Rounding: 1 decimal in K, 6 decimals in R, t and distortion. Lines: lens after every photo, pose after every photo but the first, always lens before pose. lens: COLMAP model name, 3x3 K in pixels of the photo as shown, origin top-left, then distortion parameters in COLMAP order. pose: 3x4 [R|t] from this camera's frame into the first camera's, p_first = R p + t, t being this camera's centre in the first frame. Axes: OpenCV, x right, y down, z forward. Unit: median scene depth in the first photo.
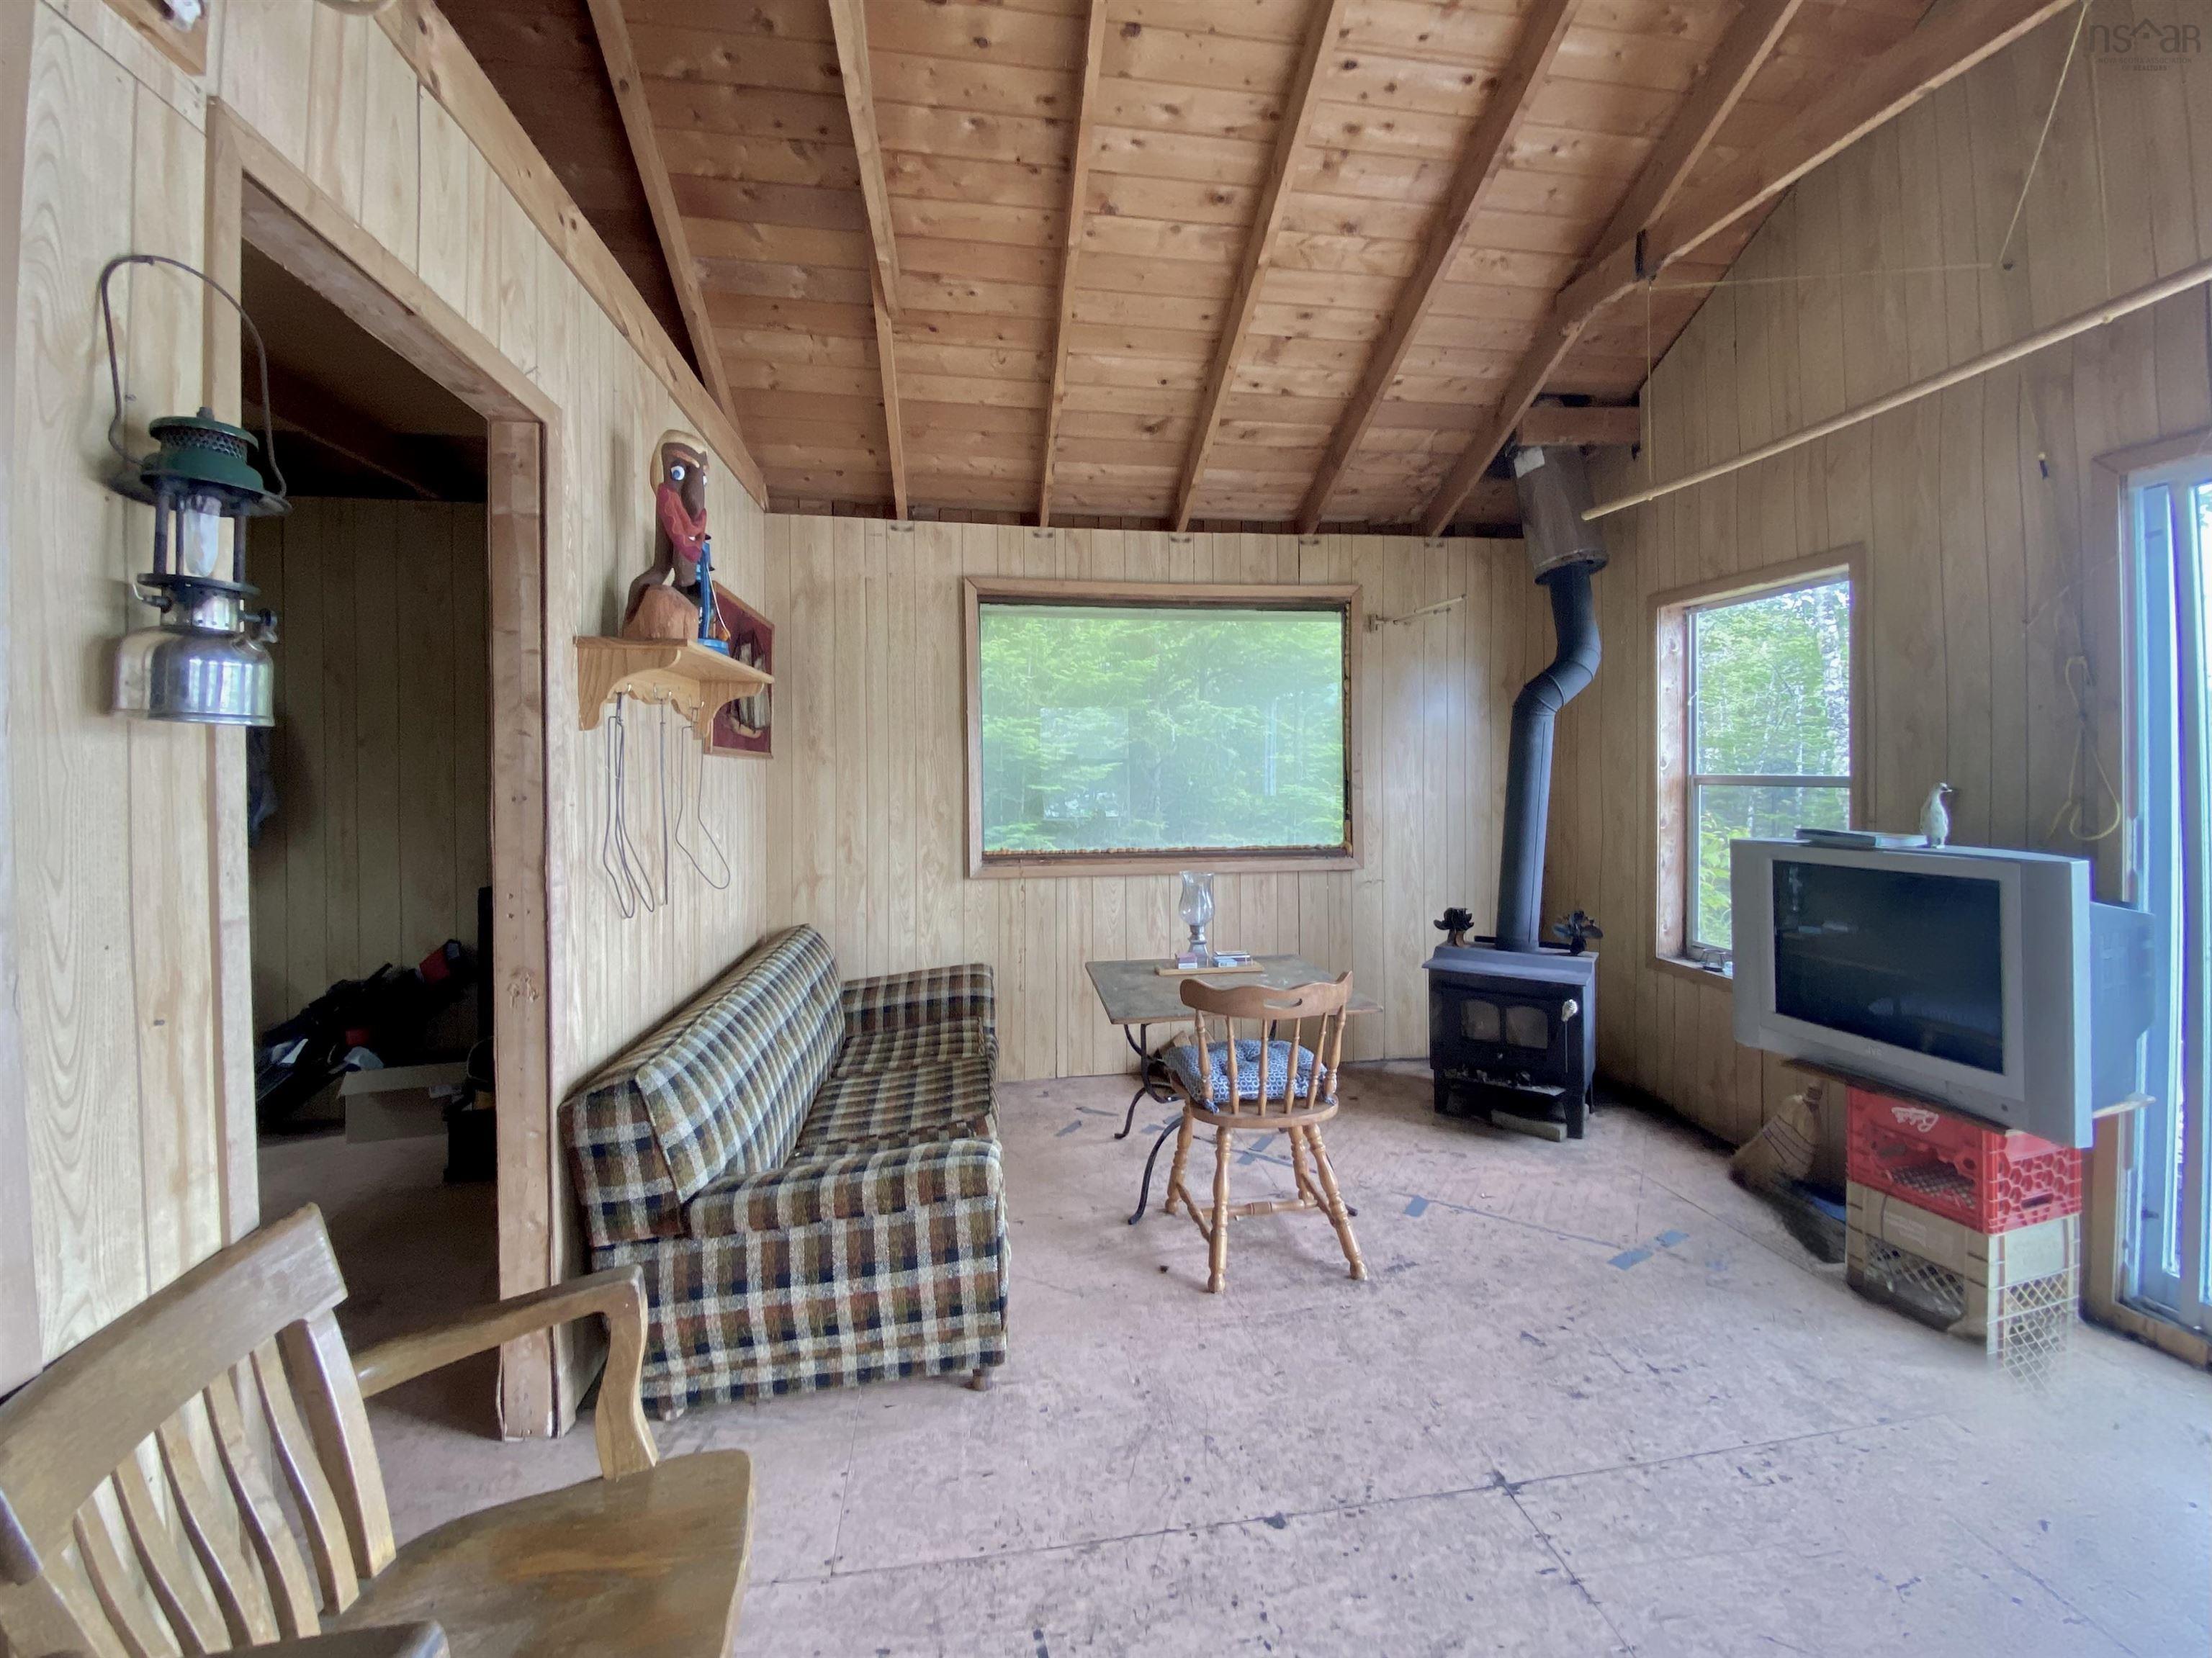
lens RADIAL K [[902.3, 0, 1110.3], [0, 902.3, 793.8], [0, 0, 1]] dist [0.020925, -0.022082]
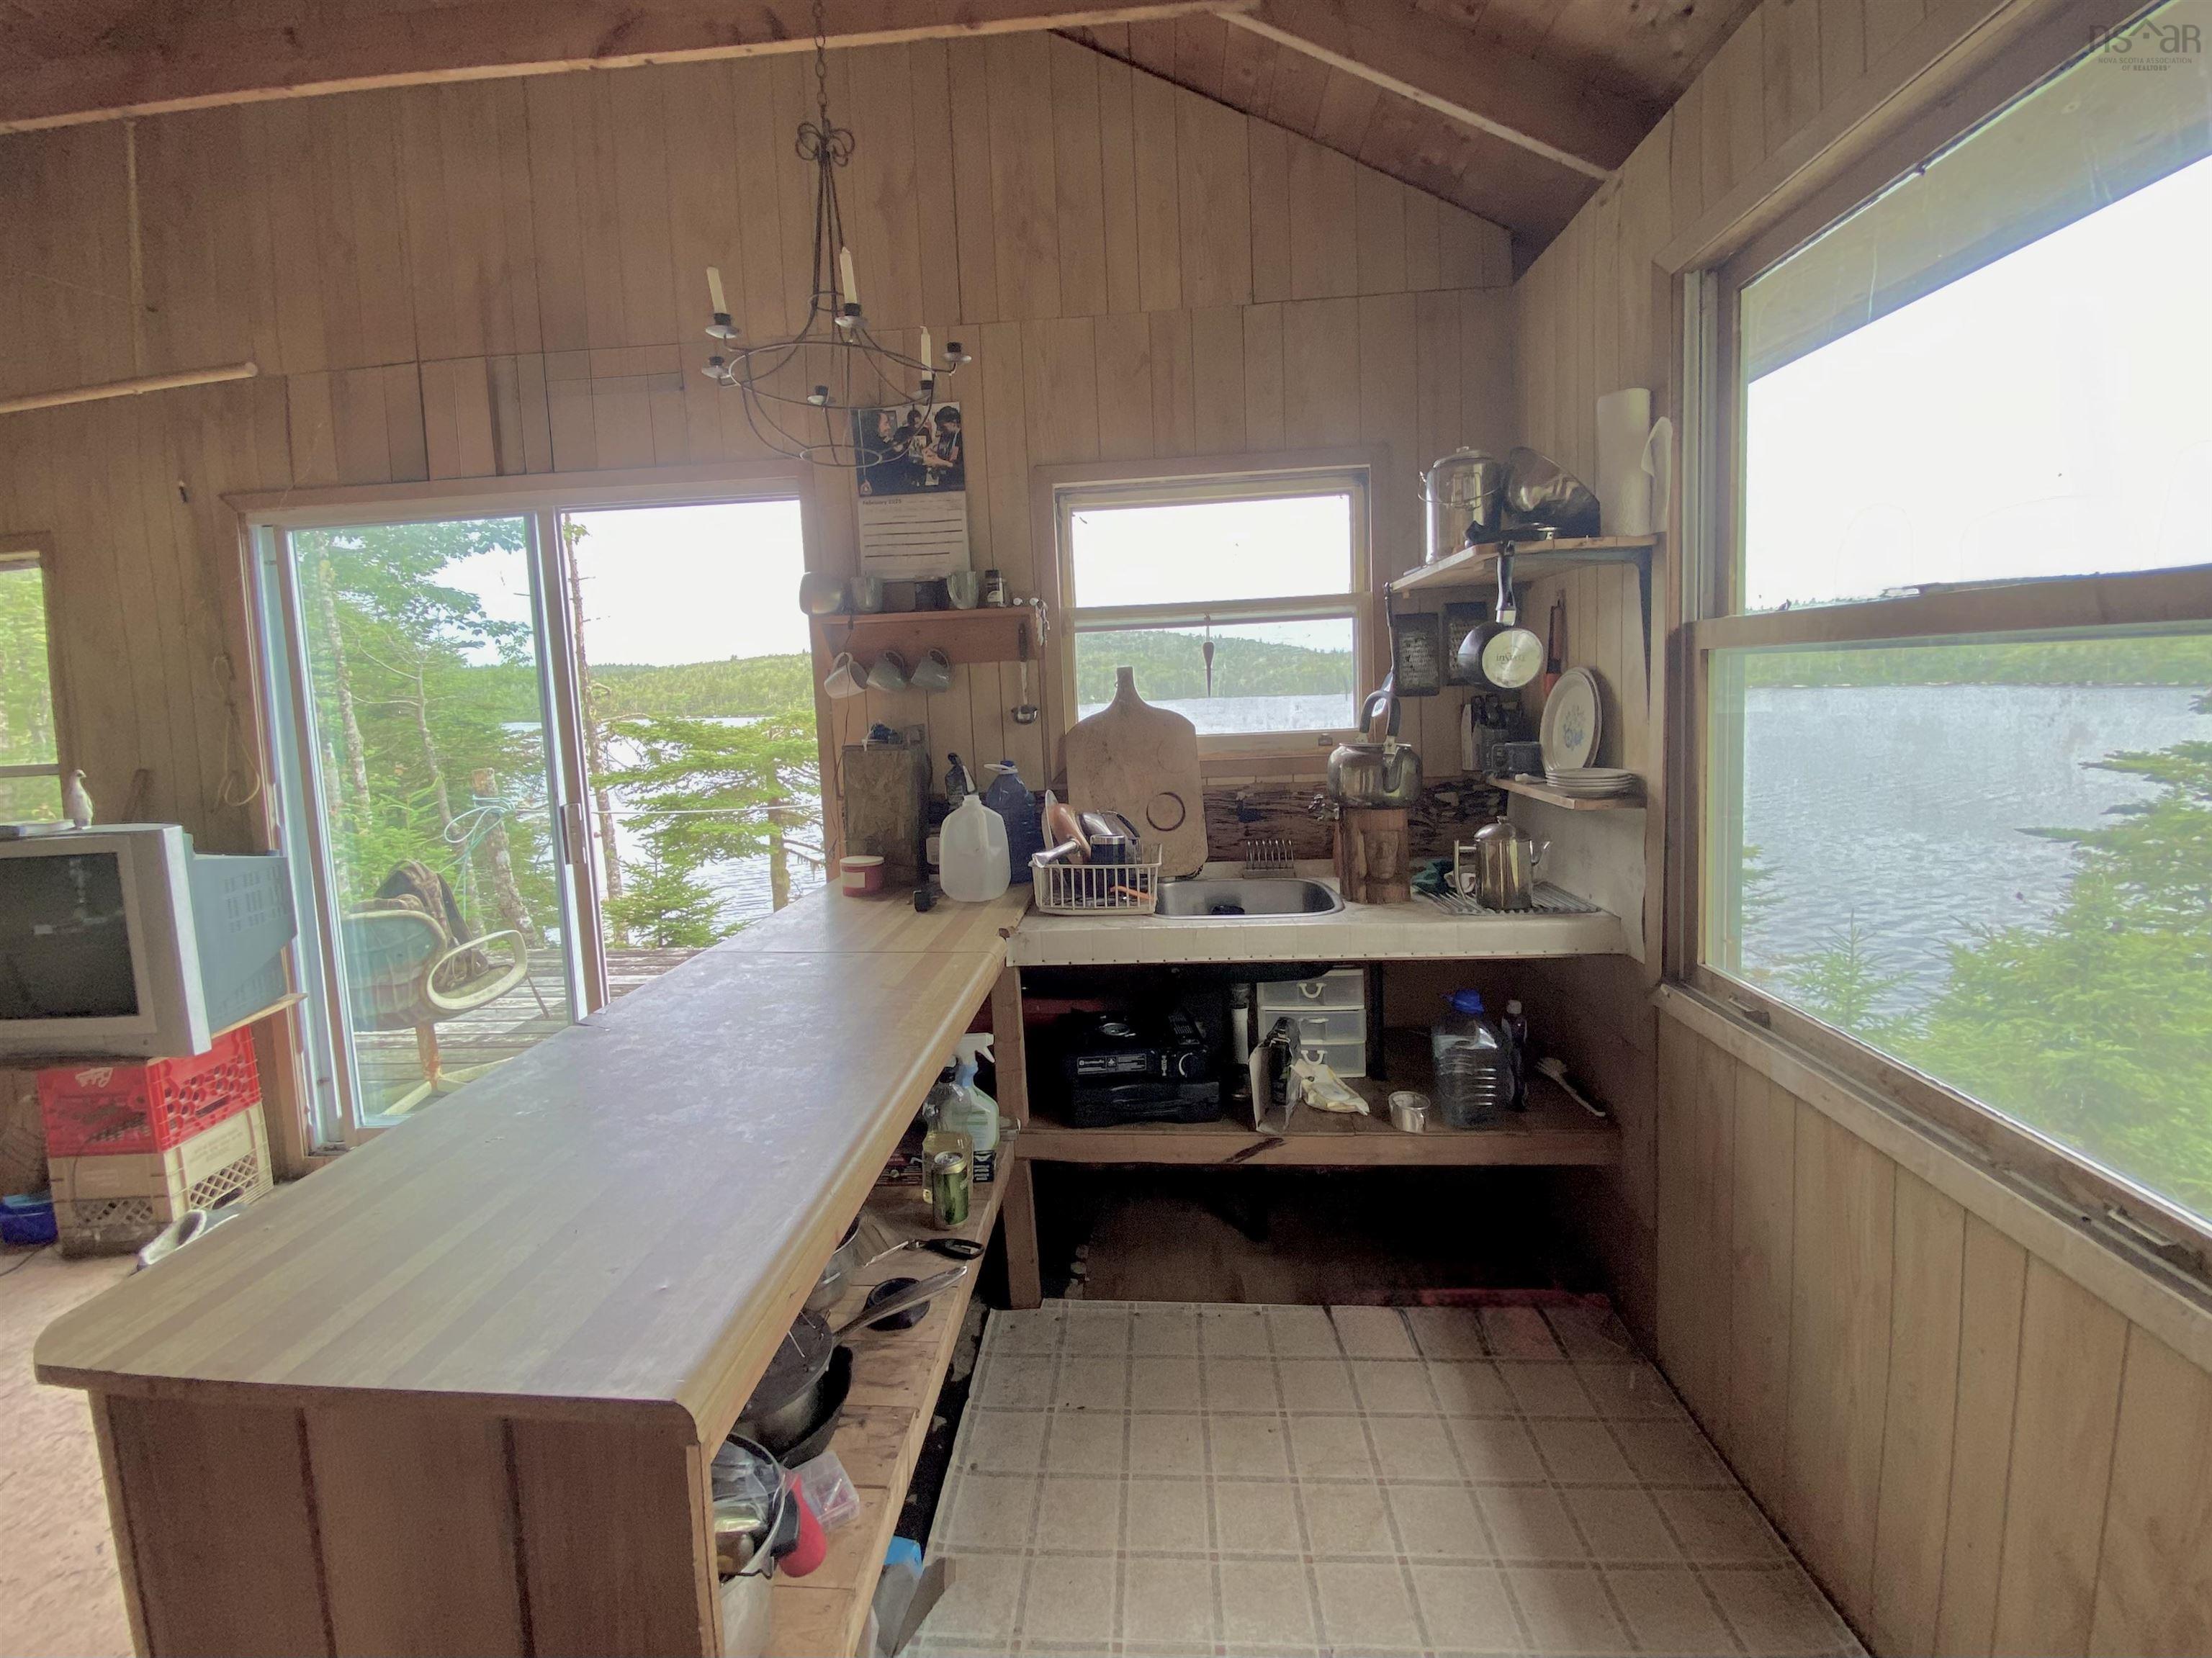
lens RADIAL K [[938.1, 0, 1102.9], [0, 938.1, 768.2], [0, 0, 1]] dist [-0.015834, -0.000013]
pose [[0.220068, -0.075856, 0.972531, 0.095168], [0.067657, 0.995758, 0.062358, 0.001034], [-0.973135, 0.052075, 0.224267, -0.390167]]
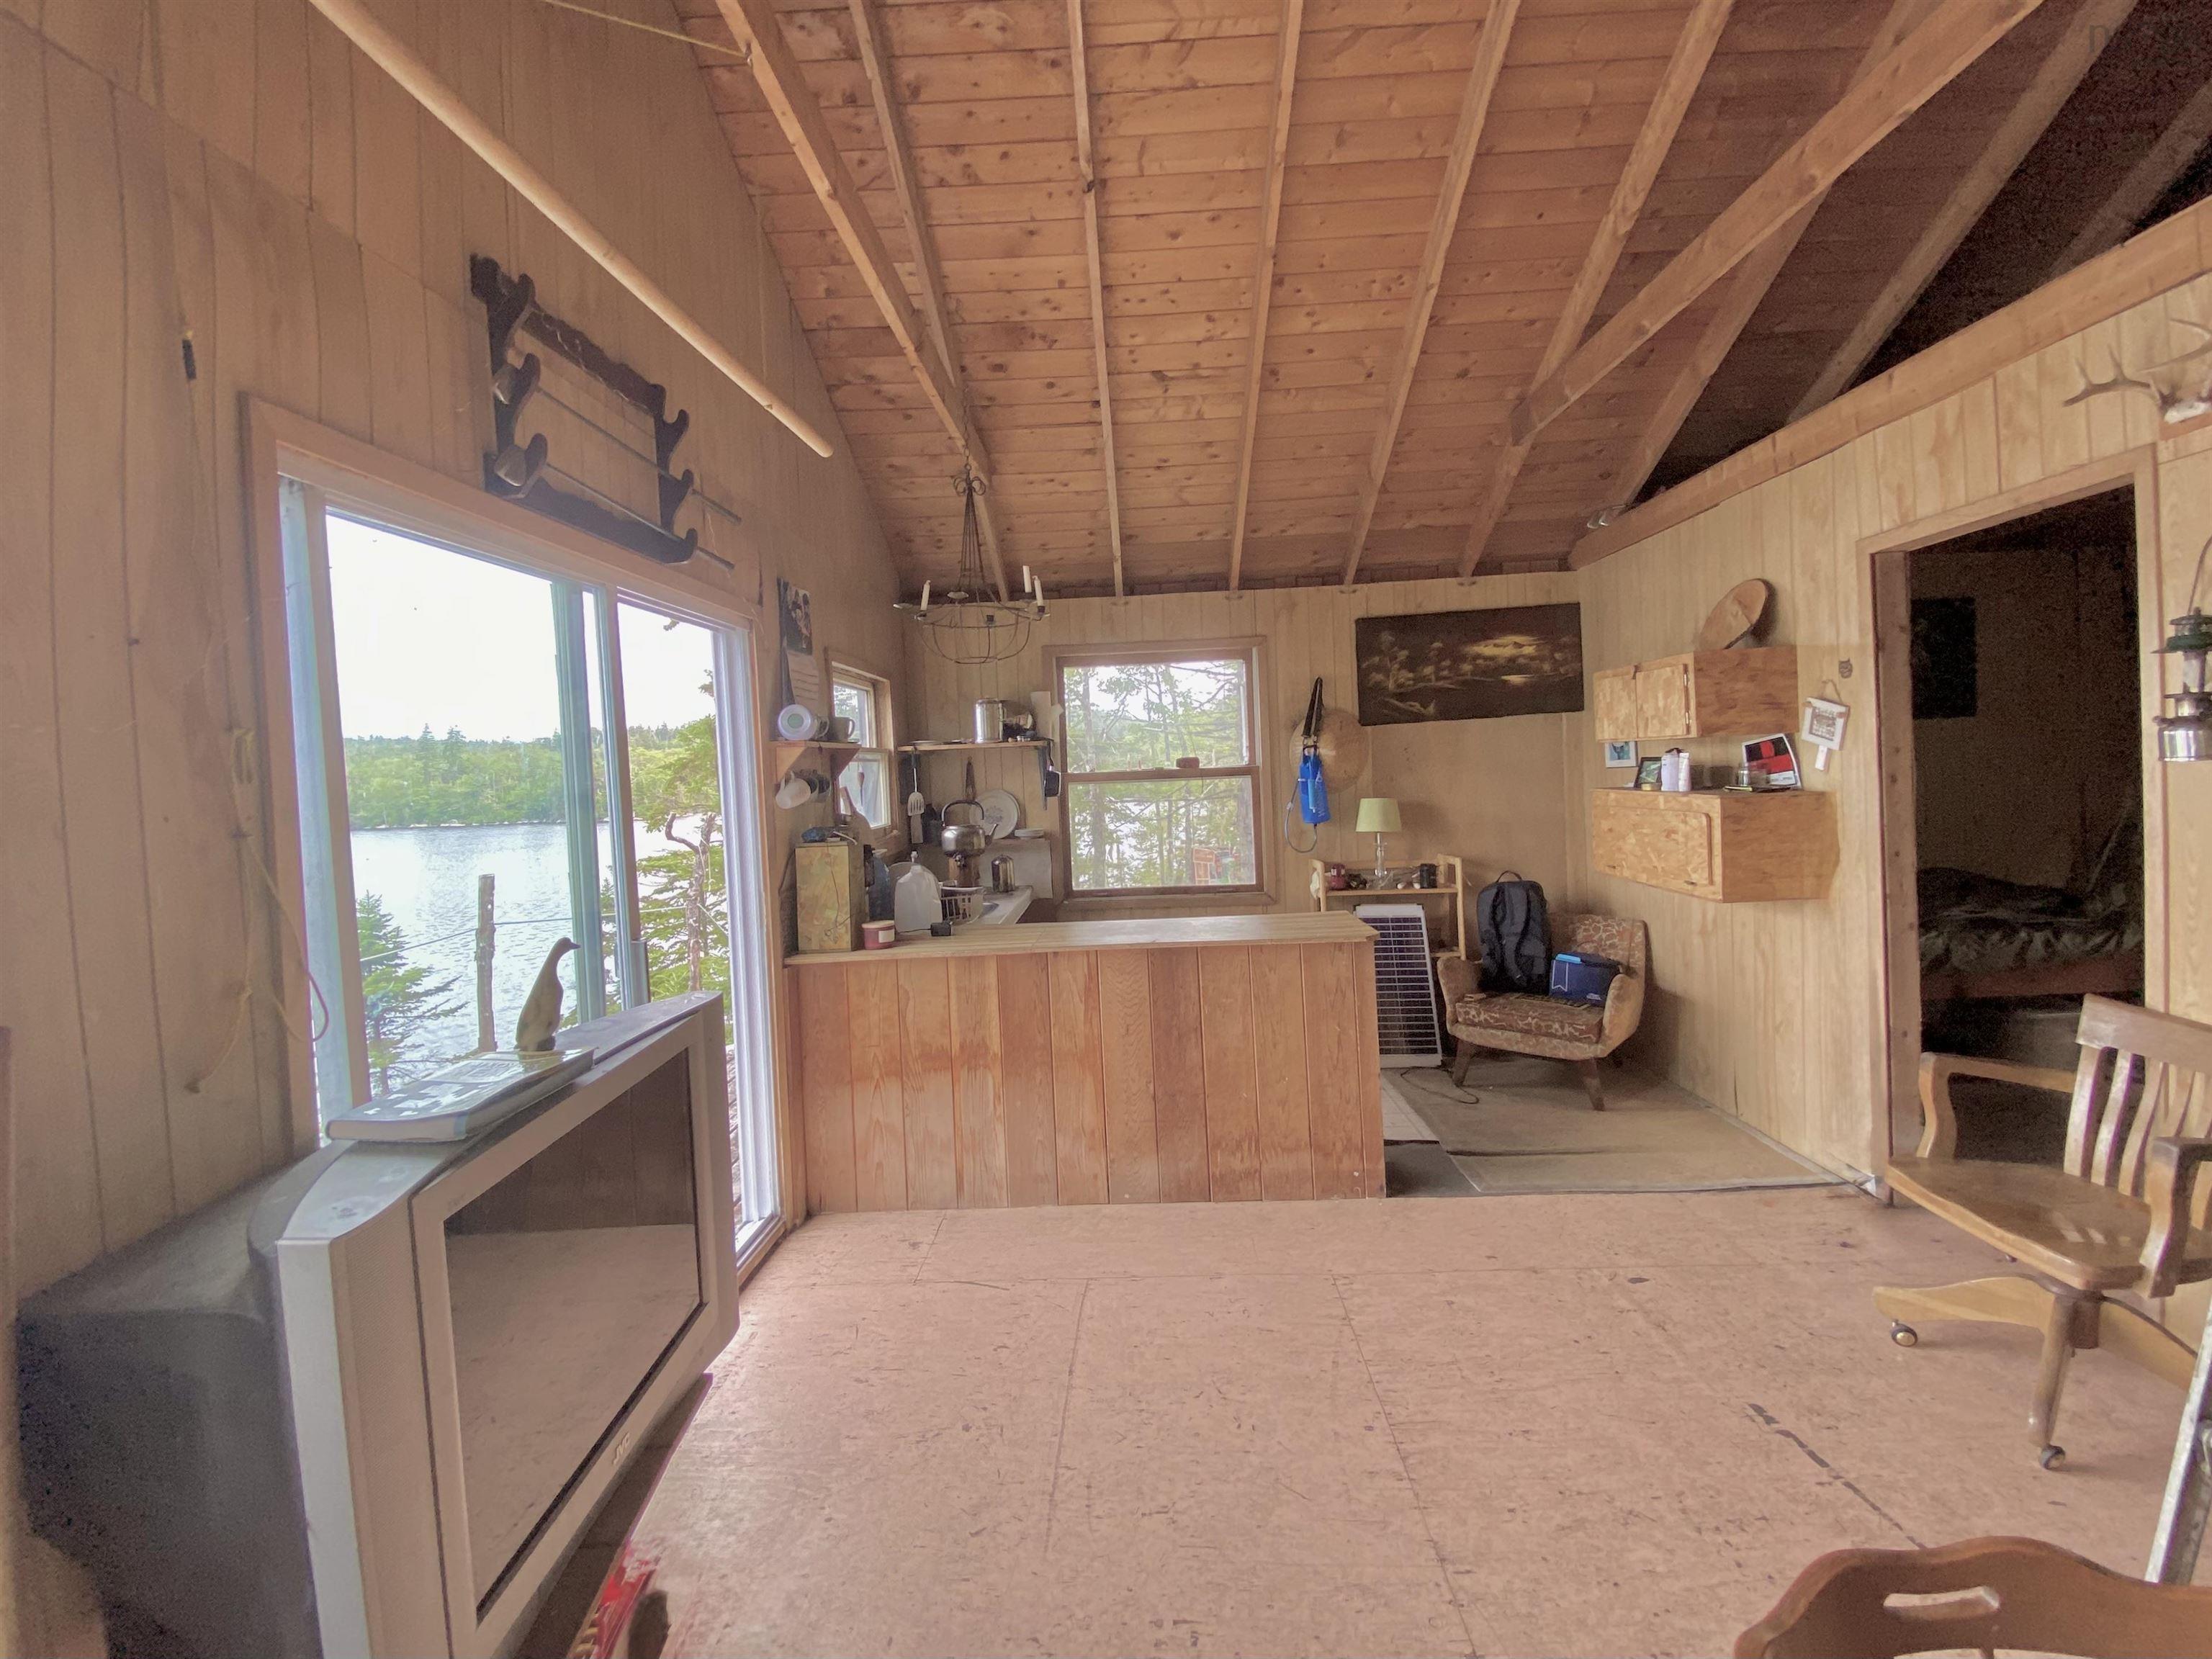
lens RADIAL K [[906.9, 0, 1109.2], [0, 906.9, 813.4], [0, 0, 1]] dist [0.022510, -0.022482]
pose [[-0.979183, 0.055499, 0.195245, 0.361182], [0.066925, 0.996380, 0.052414, -0.076407], [-0.191630, 0.064390, -0.979353, 1.184354]]
